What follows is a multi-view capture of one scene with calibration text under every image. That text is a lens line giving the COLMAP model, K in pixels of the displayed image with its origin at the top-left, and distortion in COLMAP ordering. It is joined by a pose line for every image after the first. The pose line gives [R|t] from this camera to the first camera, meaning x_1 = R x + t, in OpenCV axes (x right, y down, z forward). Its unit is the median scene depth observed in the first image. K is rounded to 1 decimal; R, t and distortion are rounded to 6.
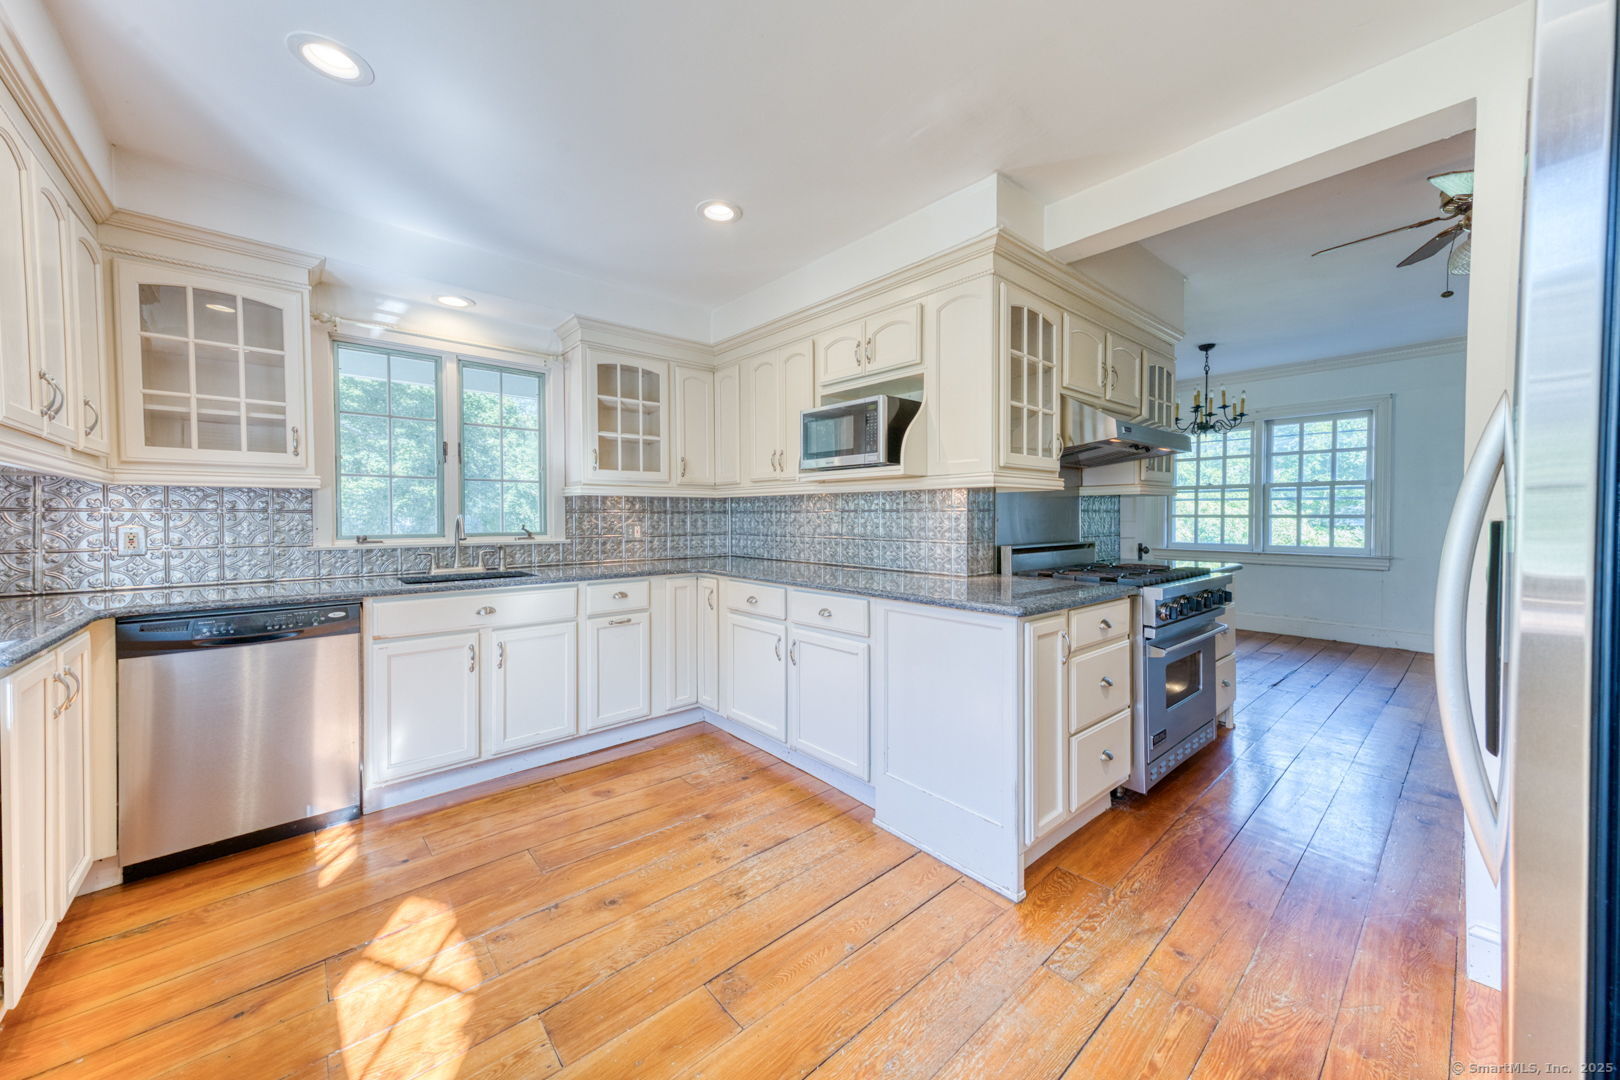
lens RADIAL K [[617.4, 0, 814.9], [0, 617.4, 528.1], [0, 0, 1]] dist [0.023026, 0.000047]
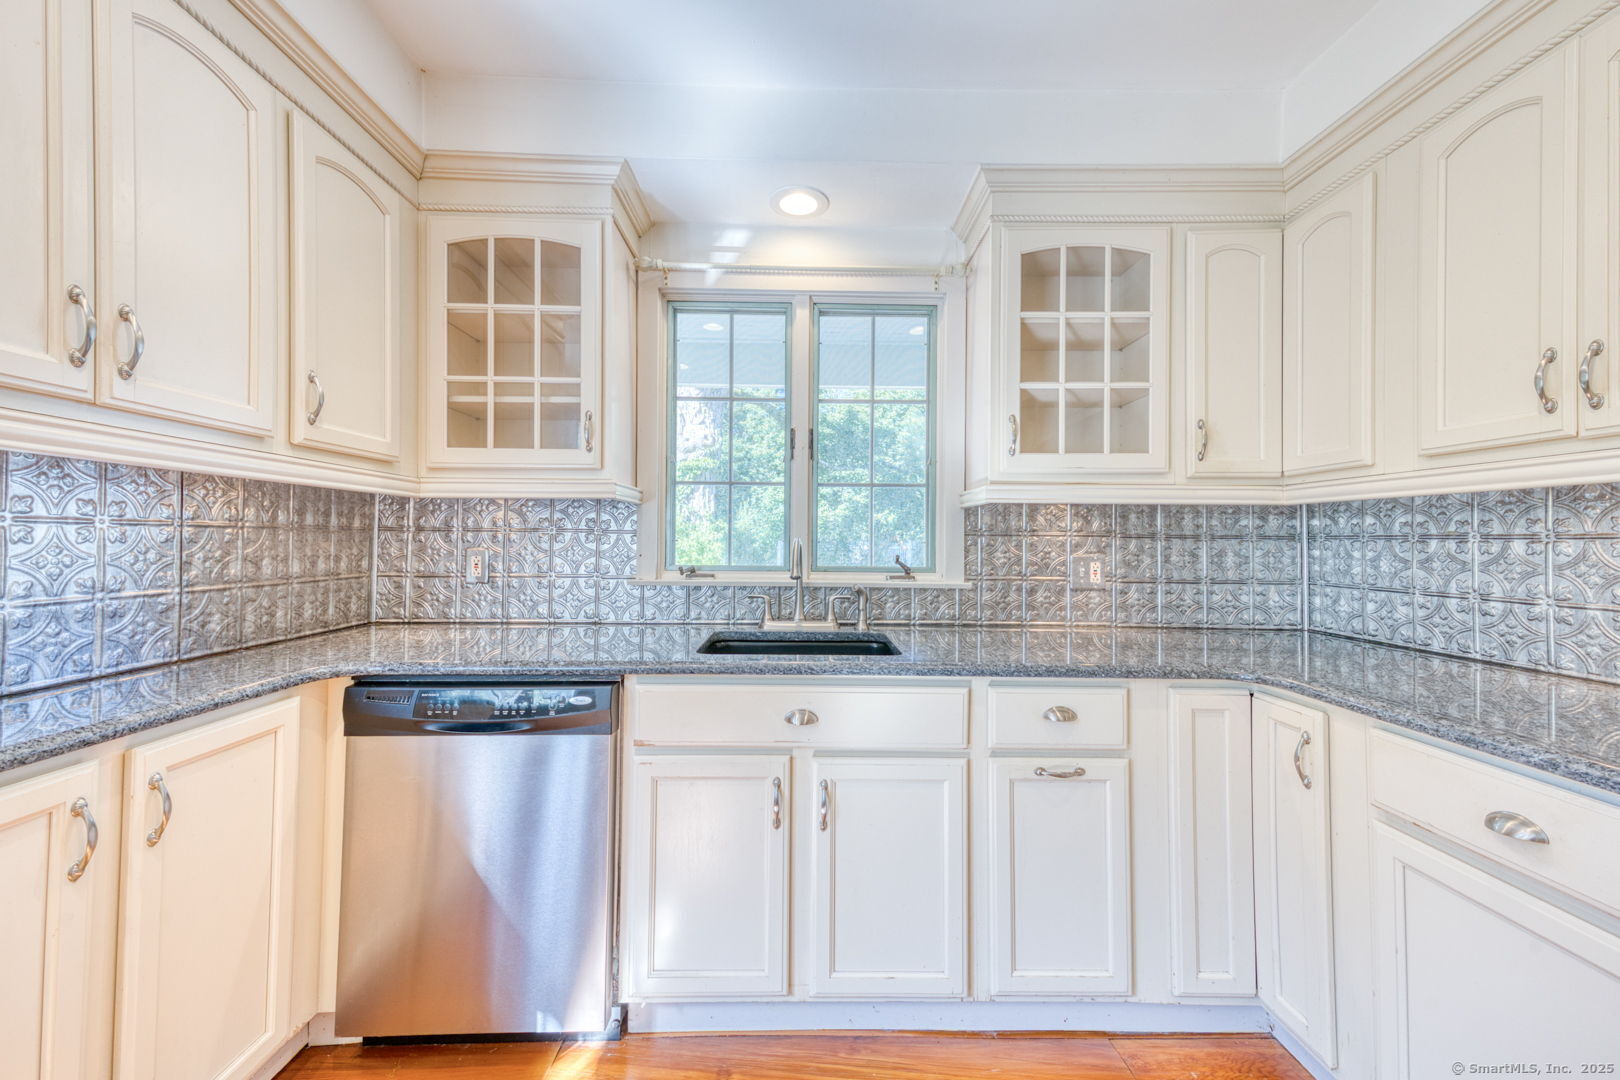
lens RADIAL K [[617.4, 0, 809.1], [0, 617.4, 527.3], [0, 0, 1]] dist [0.023026, 0.000047]
pose [[0.766673, -0.004066, -0.642025, -0.150967], [-0.023135, 0.999156, -0.033954, -0.010293], [0.641621, 0.040885, 0.765932, 0.490600]]
